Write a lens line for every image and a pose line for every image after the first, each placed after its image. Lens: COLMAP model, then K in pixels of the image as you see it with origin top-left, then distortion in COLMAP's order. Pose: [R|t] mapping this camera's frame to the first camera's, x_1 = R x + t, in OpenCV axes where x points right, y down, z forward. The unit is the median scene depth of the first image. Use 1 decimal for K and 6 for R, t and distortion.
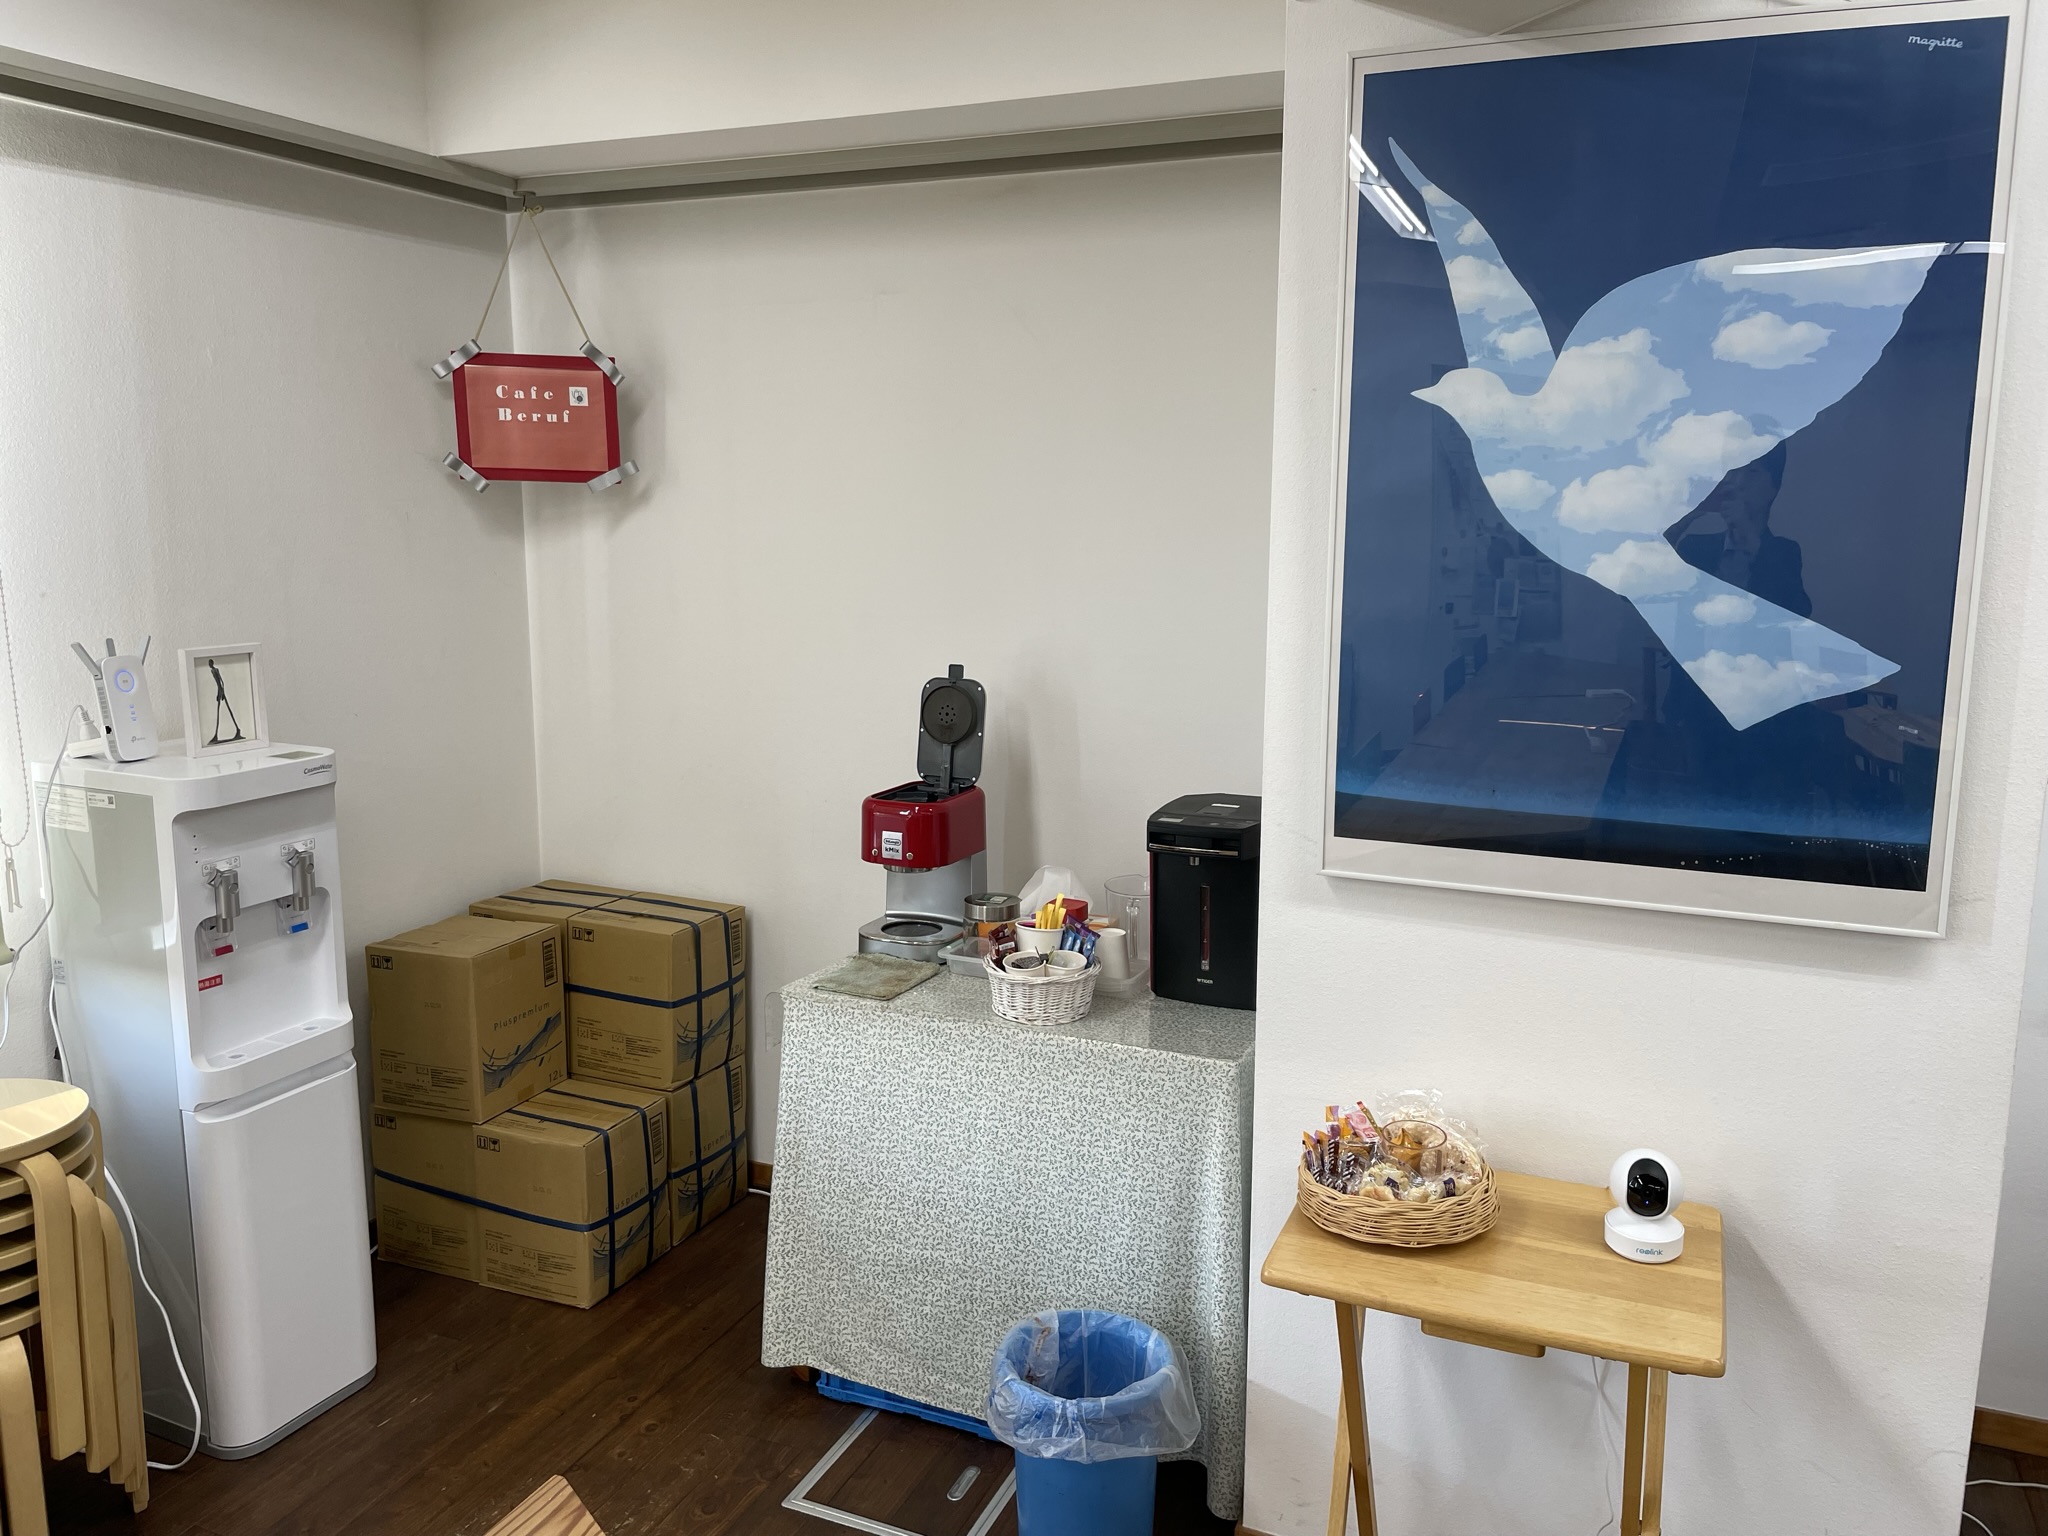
lens RADIAL K [[1571.4, 0, 1024.0], [0, 1571.4, 768.0], [0, 0, 1]] dist [0.088667, -0.141793]
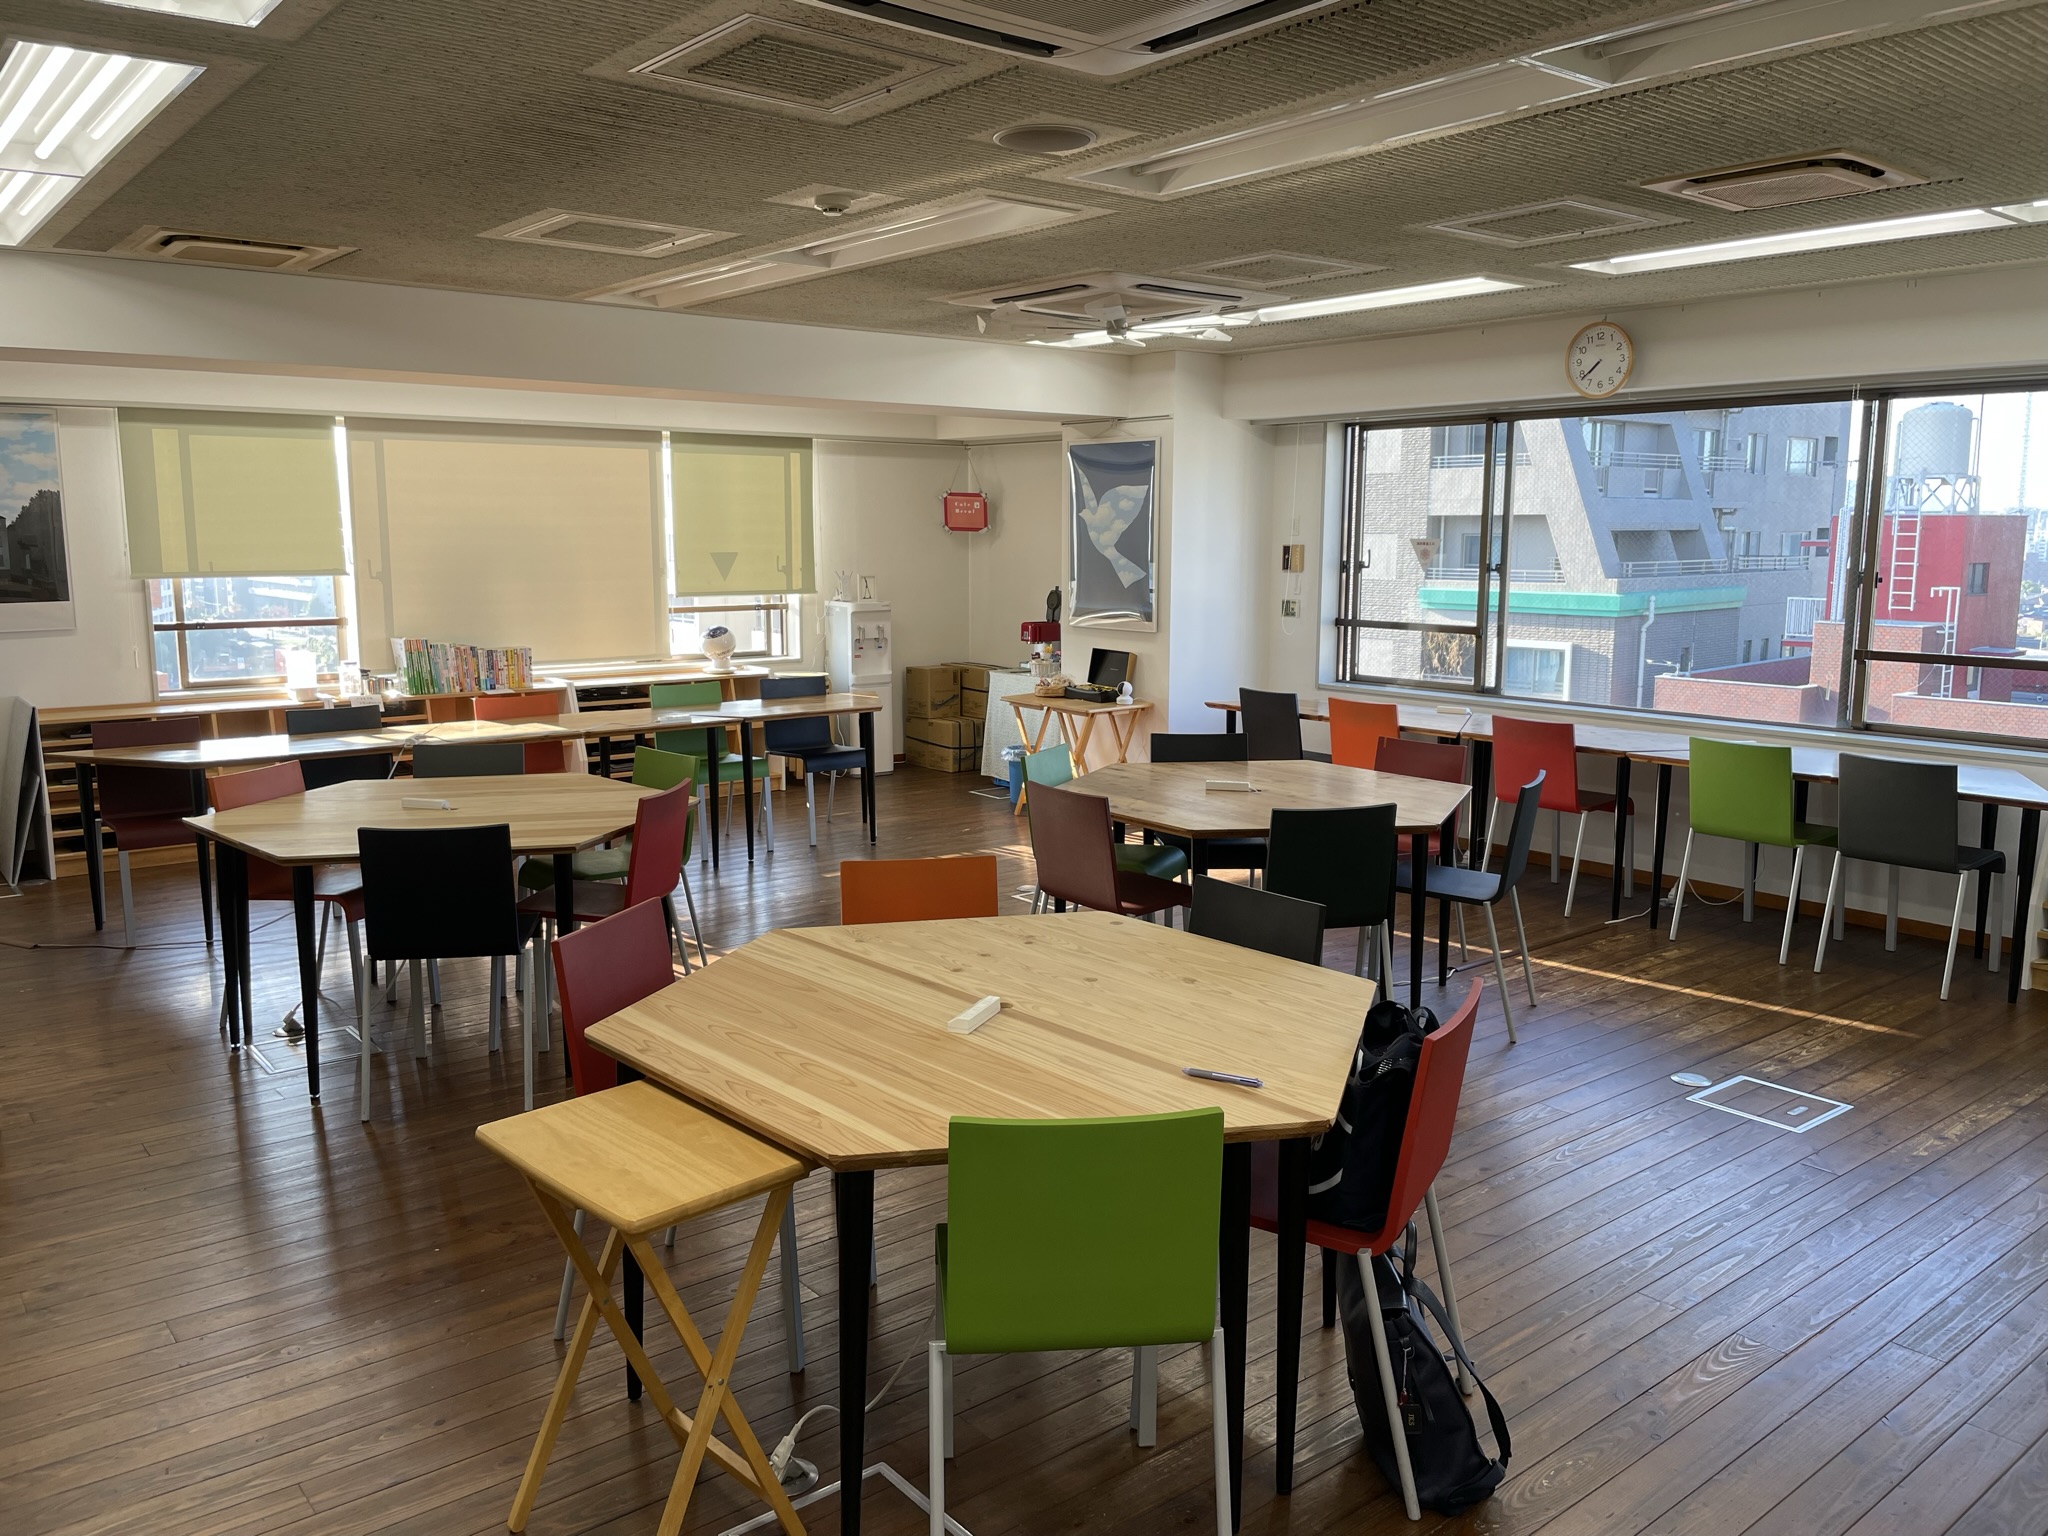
lens RADIAL K [[1571.4, 0, 1024.0], [0, 1571.4, 768.0], [0, 0, 1]] dist [0.088667, -0.141793]
pose [[0.883586, 0.070929, -0.462866, 1.649298], [-0.079981, 0.996796, 0.000068, 0.365306], [0.461388, 0.036961, 0.886428, -2.222341]]
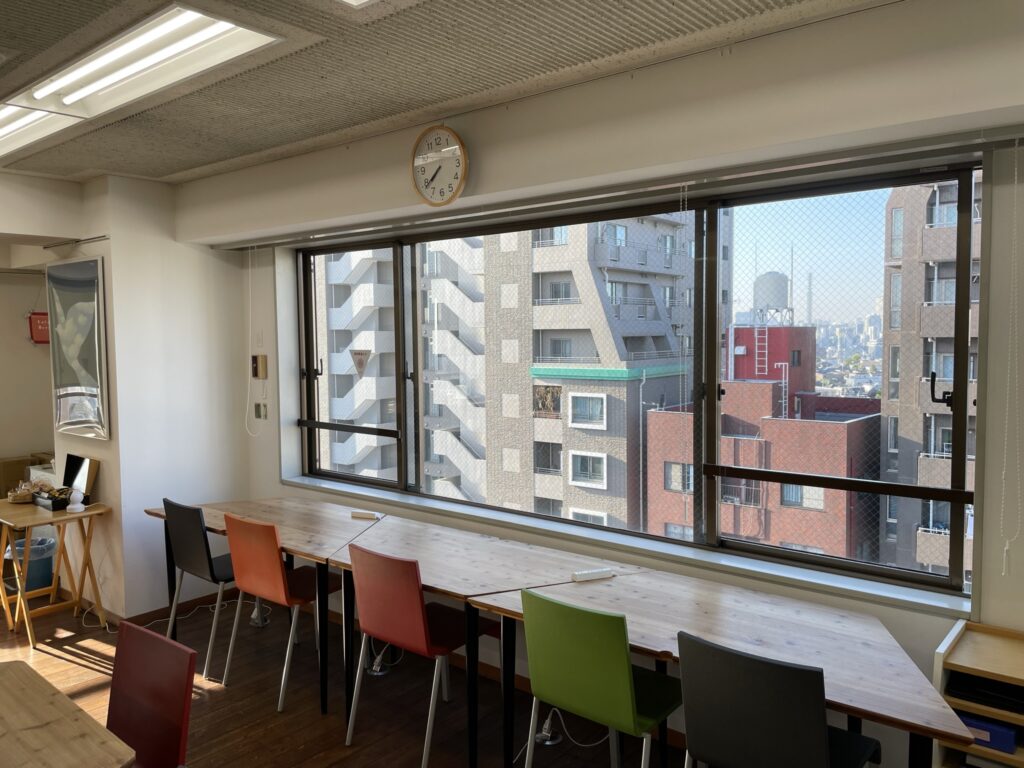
lens RADIAL K [[785.7, 0, 512.0], [0, 785.7, 384.0], [0, 0, 1]] dist [0.088667, -0.141793]
pose [[0.957649, 0.007793, -0.287832, 1.693673], [-0.038582, 0.994092, -0.101451, 0.092071], [0.285341, 0.108259, 0.952292, -0.668346]]
